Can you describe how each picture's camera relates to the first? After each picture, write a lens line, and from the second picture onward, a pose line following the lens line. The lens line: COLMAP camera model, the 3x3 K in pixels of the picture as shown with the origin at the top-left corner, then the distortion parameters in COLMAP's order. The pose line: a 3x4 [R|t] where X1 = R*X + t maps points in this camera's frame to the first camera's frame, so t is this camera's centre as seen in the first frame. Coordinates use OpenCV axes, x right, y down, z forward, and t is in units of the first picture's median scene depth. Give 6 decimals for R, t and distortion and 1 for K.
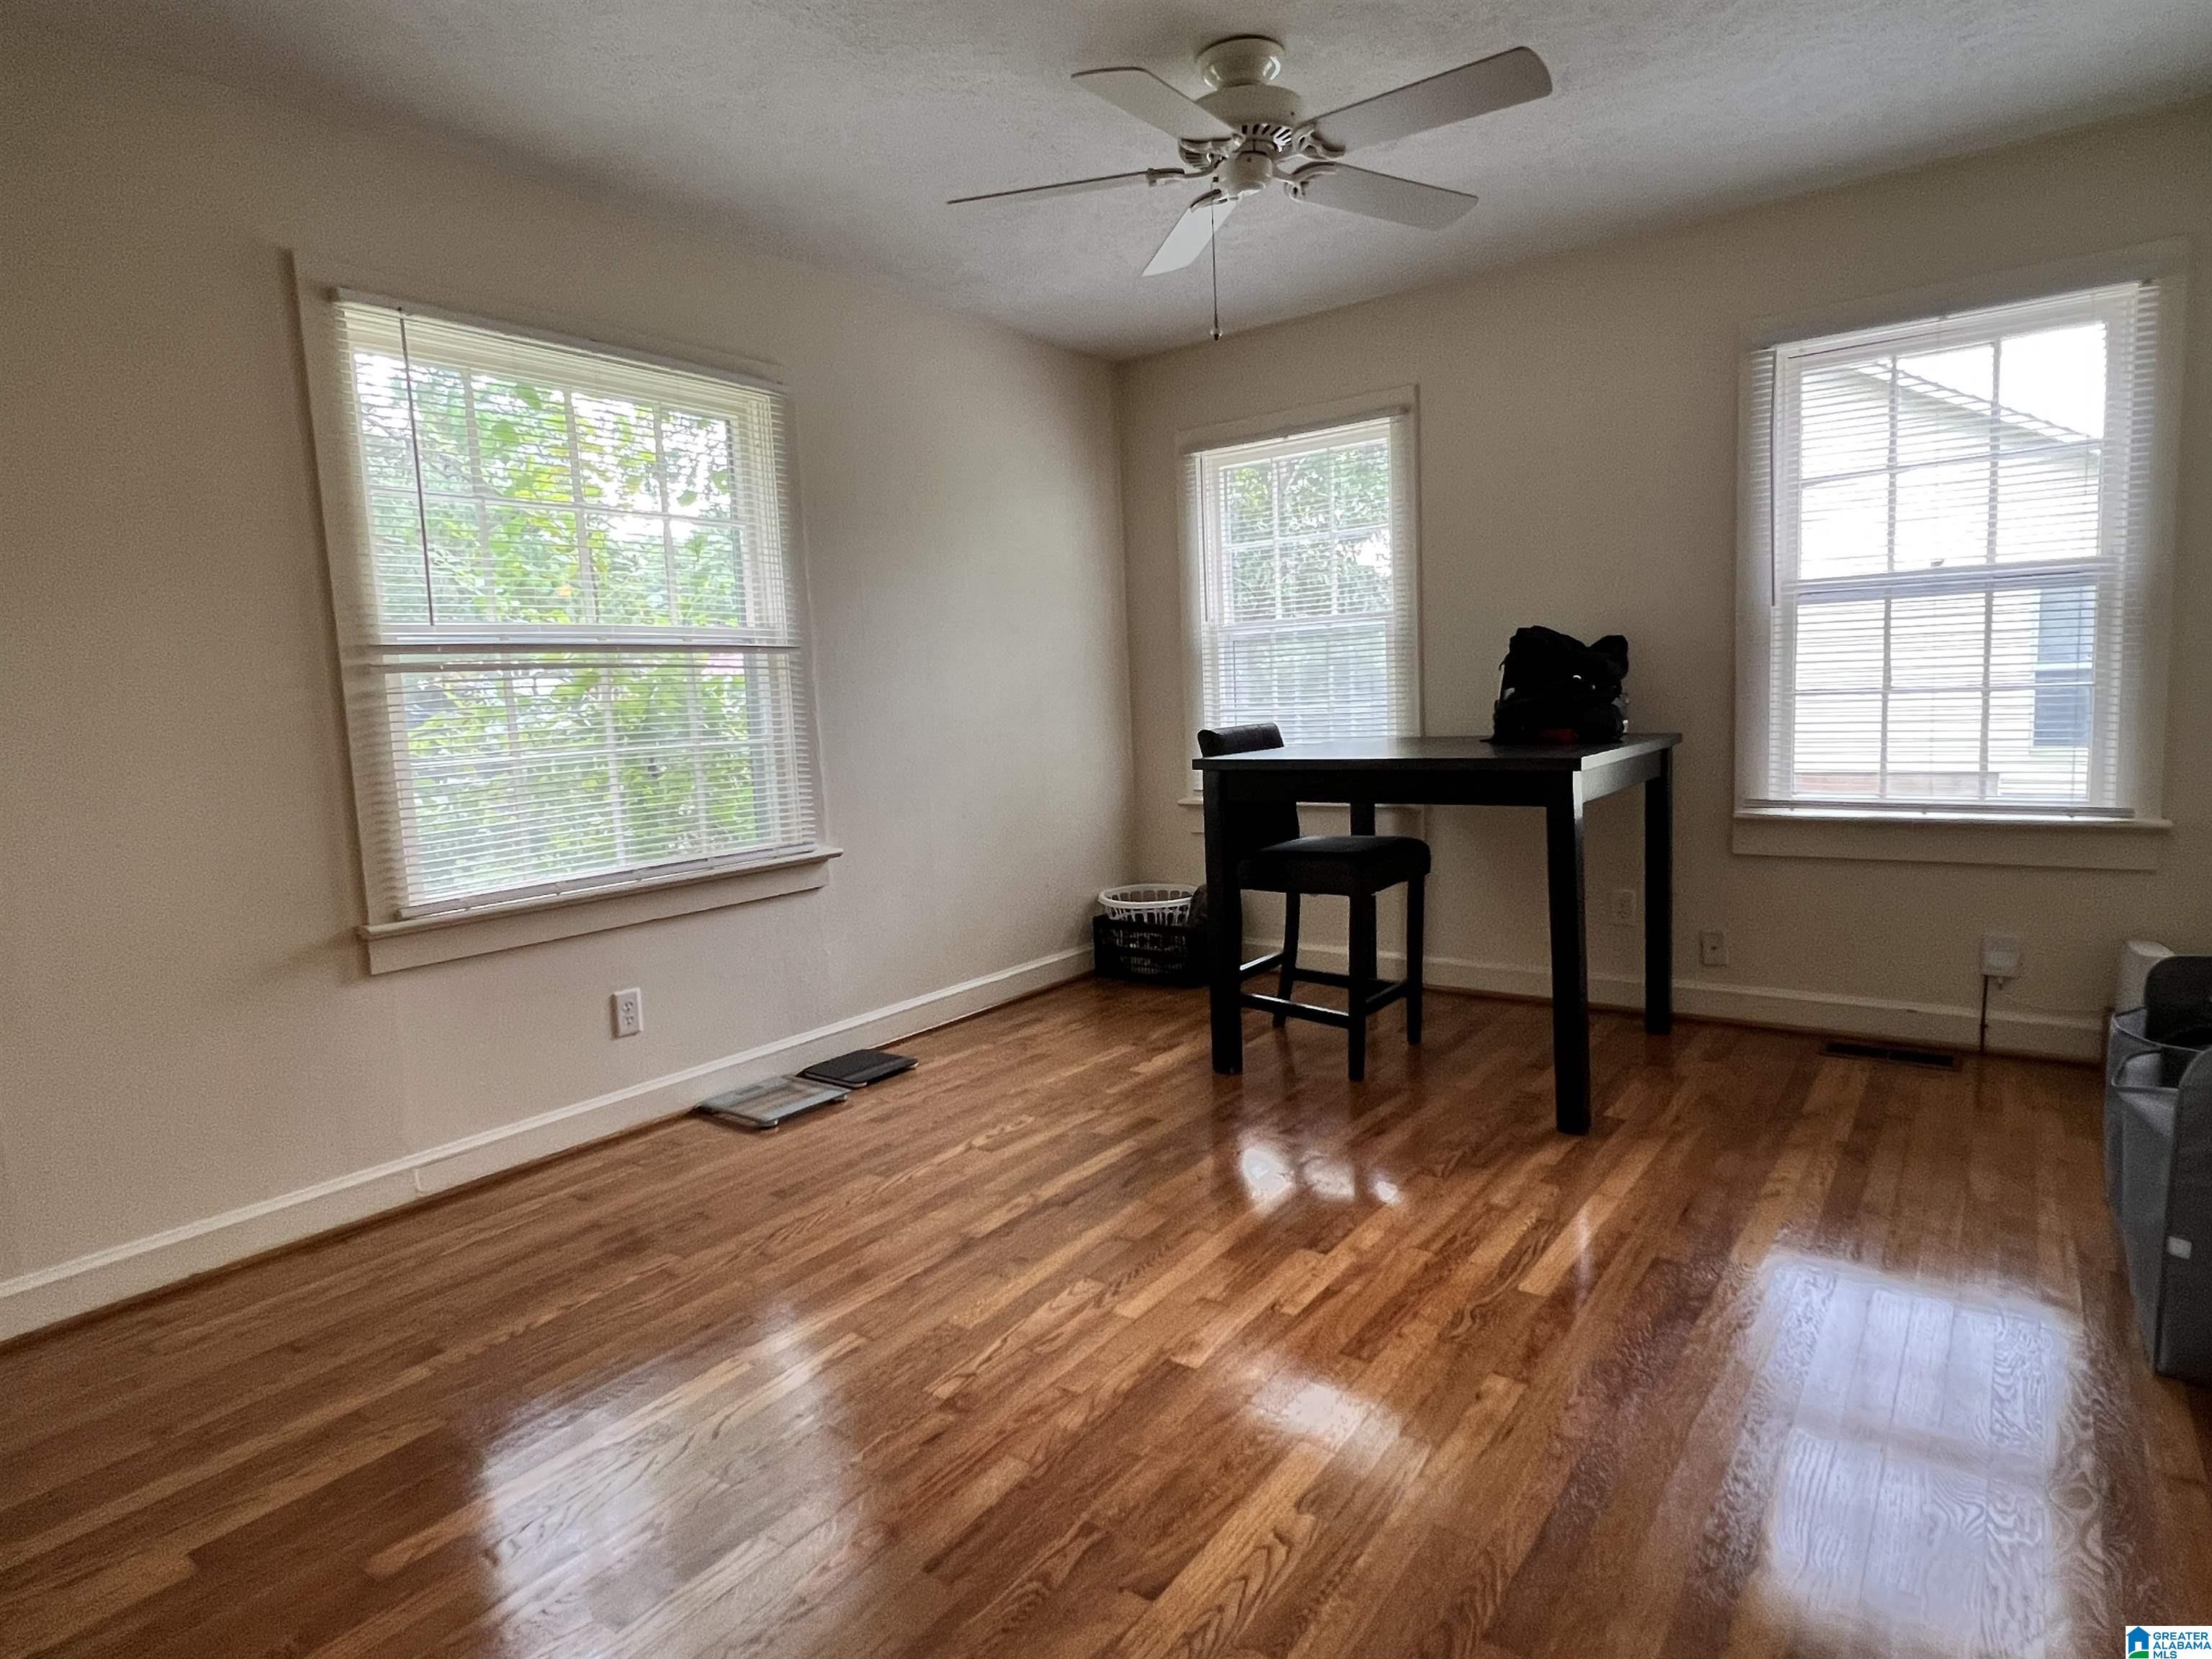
lens RADIAL K [[1237.1, 0, 1049.8], [0, 1237.1, 844.9], [0, 0, 1]] dist [0.007799, 0.002239]
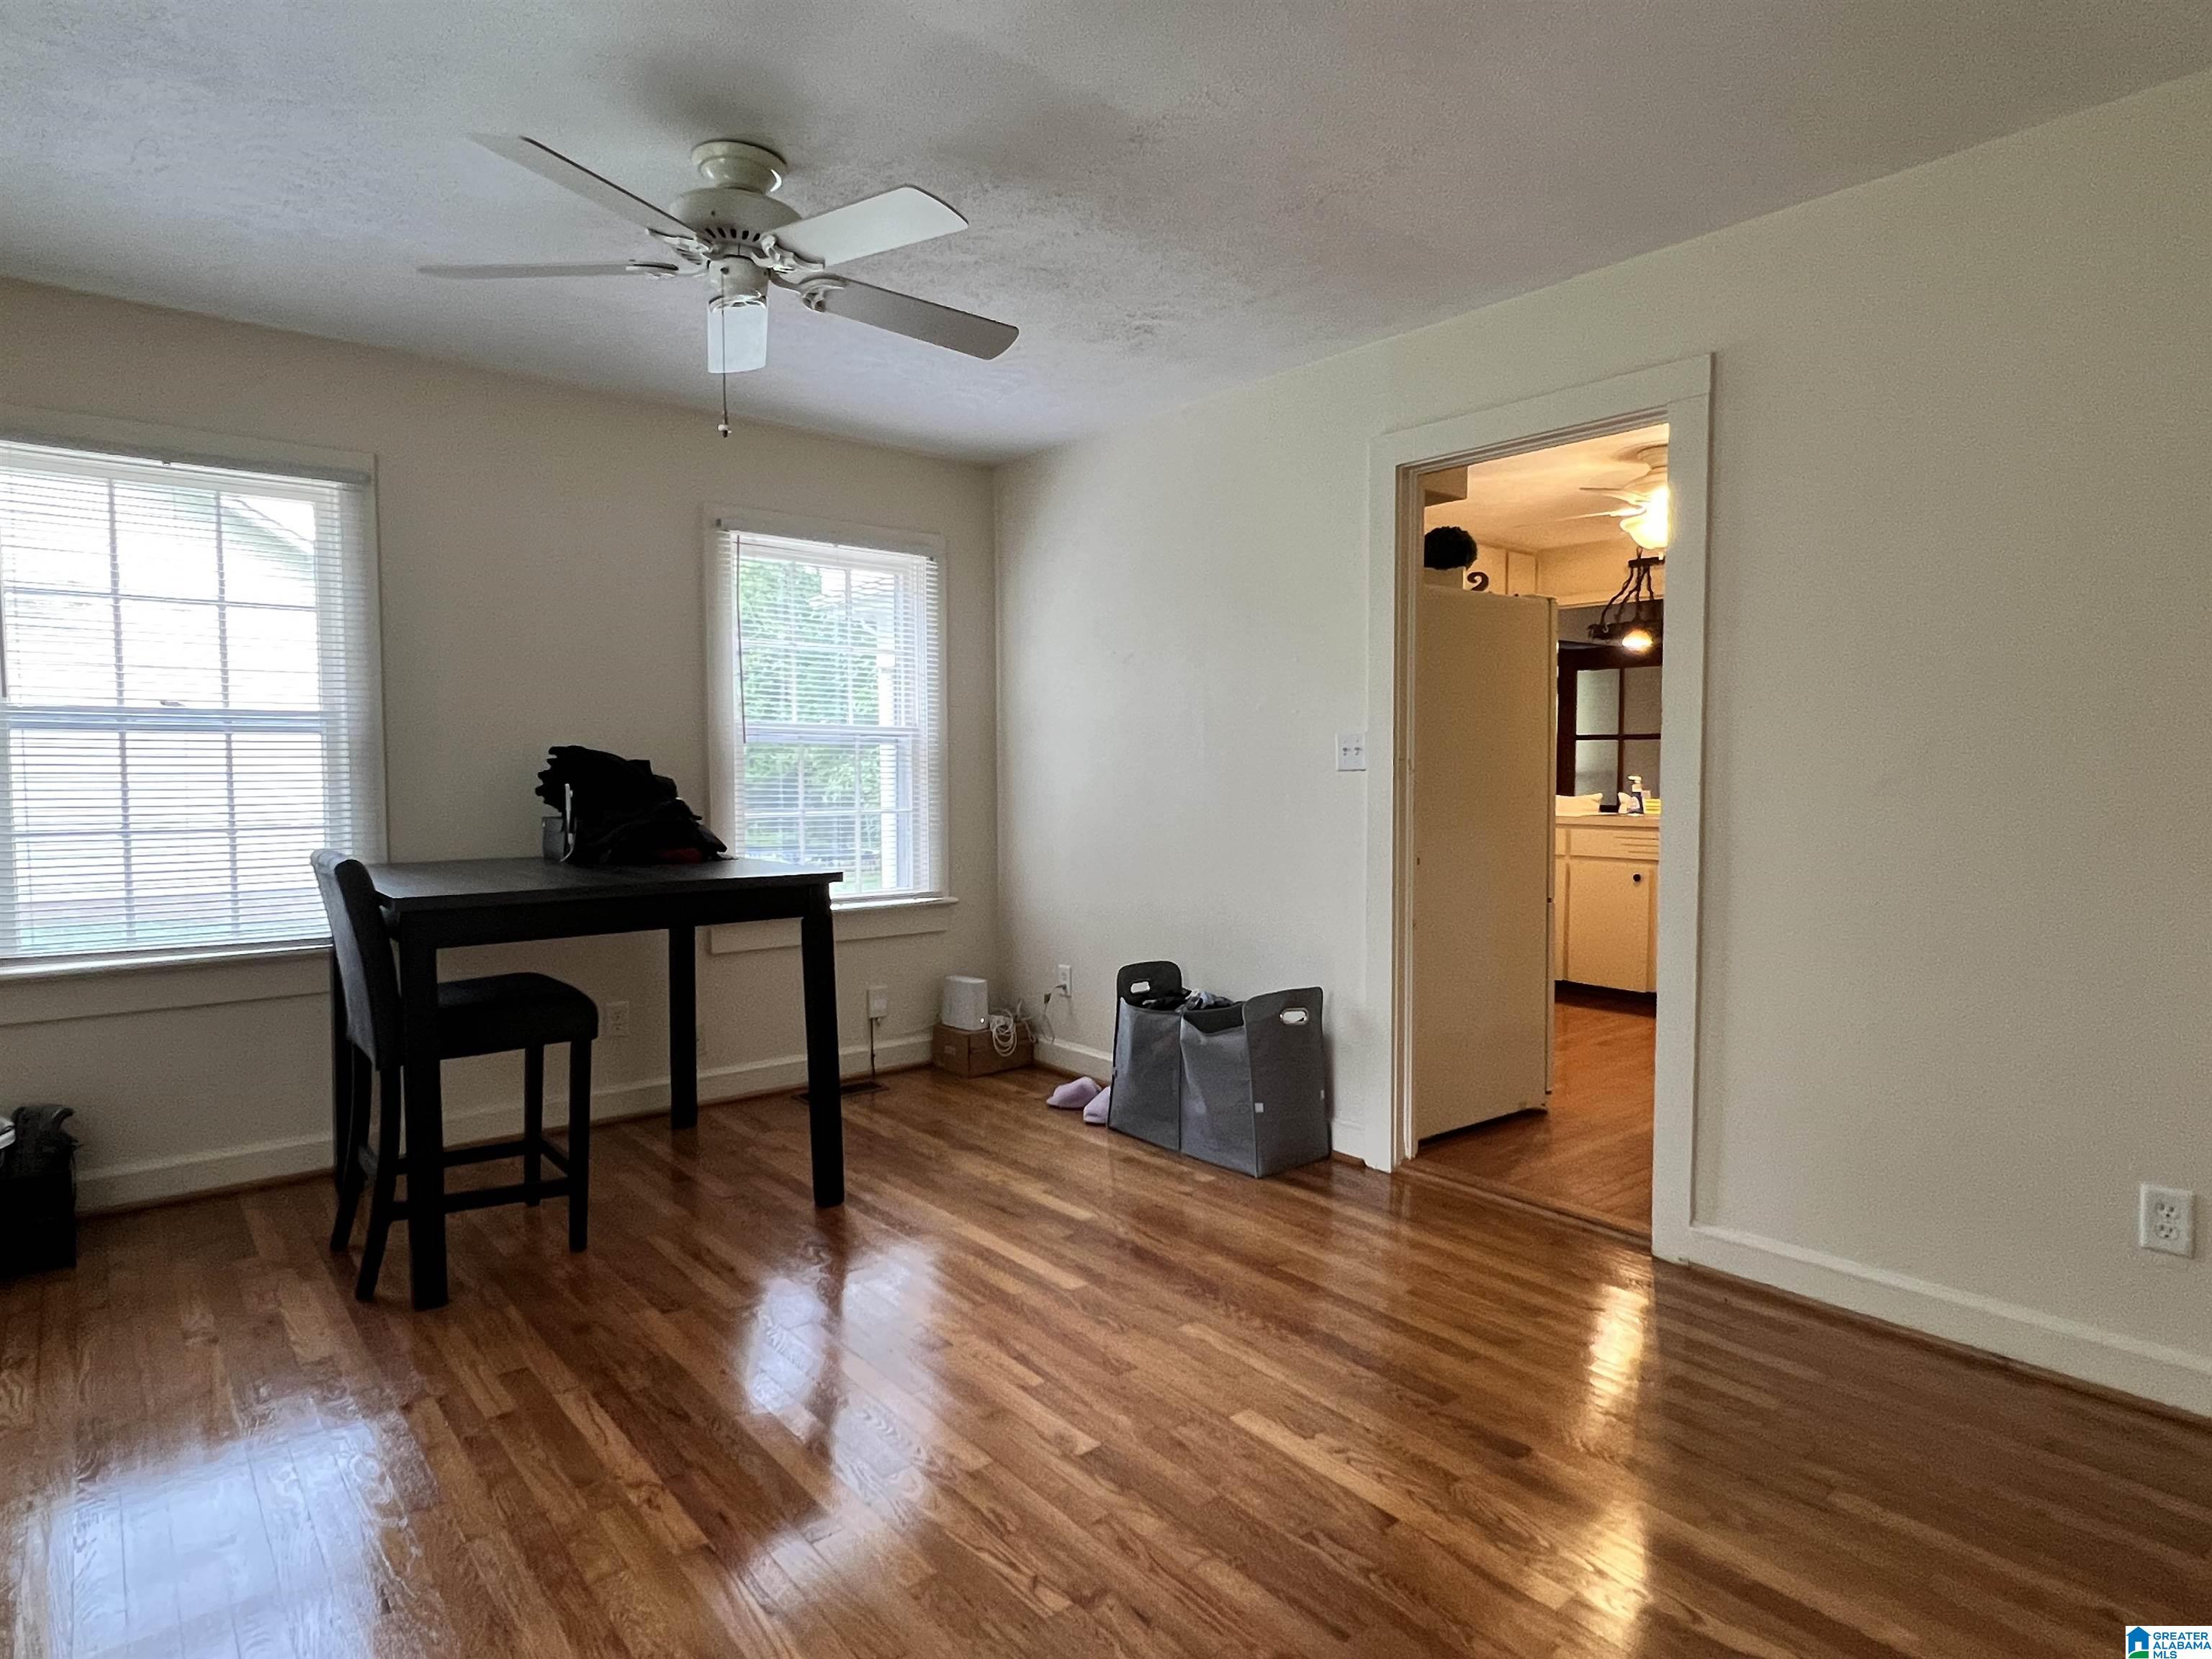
lens RADIAL K [[1237.1, 0, 1117.0], [0, 1237.1, 840.5], [0, 0, 1]] dist [0.007799, 0.002239]
pose [[0.195000, -0.006057, 0.980784, -0.546742], [0.120343, 0.992573, -0.017797, -0.034365], [-0.973392, 0.121501, 0.194281, 0.441122]]
